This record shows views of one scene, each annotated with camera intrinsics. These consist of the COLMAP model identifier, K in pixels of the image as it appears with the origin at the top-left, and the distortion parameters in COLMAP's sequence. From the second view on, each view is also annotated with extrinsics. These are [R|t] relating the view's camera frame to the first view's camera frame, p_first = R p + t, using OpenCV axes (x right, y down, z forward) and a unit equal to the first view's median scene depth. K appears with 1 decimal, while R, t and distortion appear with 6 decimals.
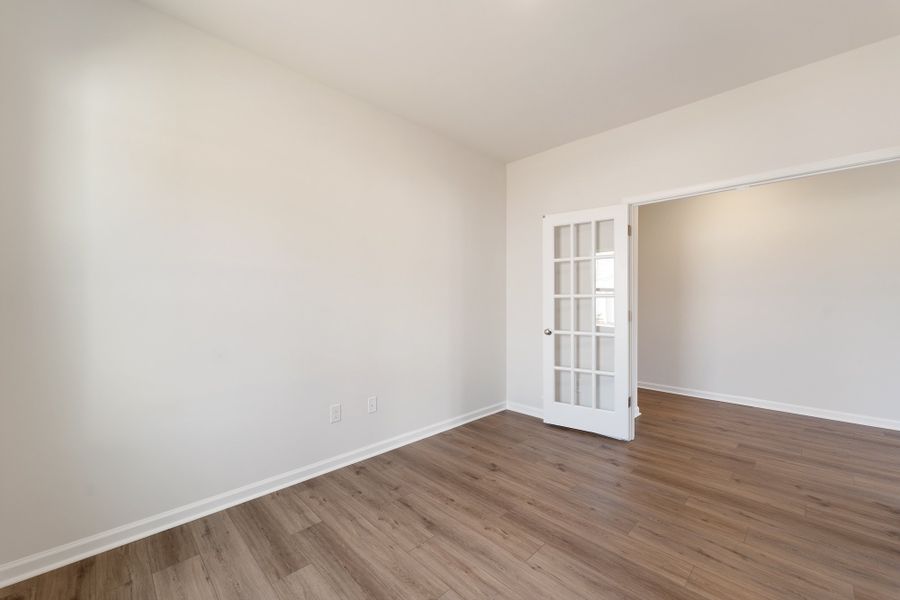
lens RADIAL K [[363.3, 0, 447.2], [0, 363.3, 297.9], [0, 0, 1]] dist [-0.015138, -0.000294]
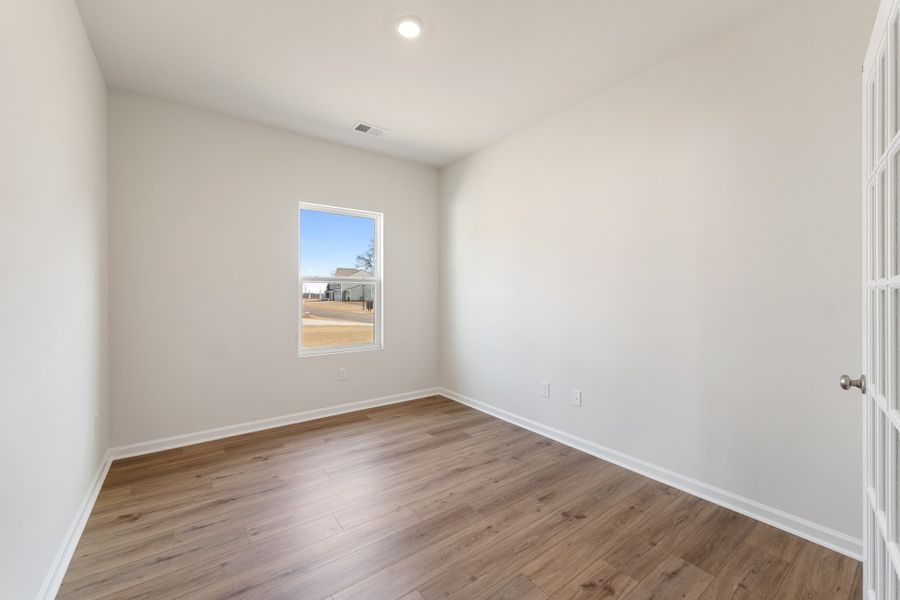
lens RADIAL K [[363.3, 0, 448.0], [0, 363.3, 294.1], [0, 0, 1]] dist [-0.015138, -0.000294]
pose [[-0.134683, 0.009187, -0.990846, 1.094632], [-0.009399, 0.999900, 0.010549, -0.005055], [0.990844, 0.010734, -0.134583, 1.003760]]
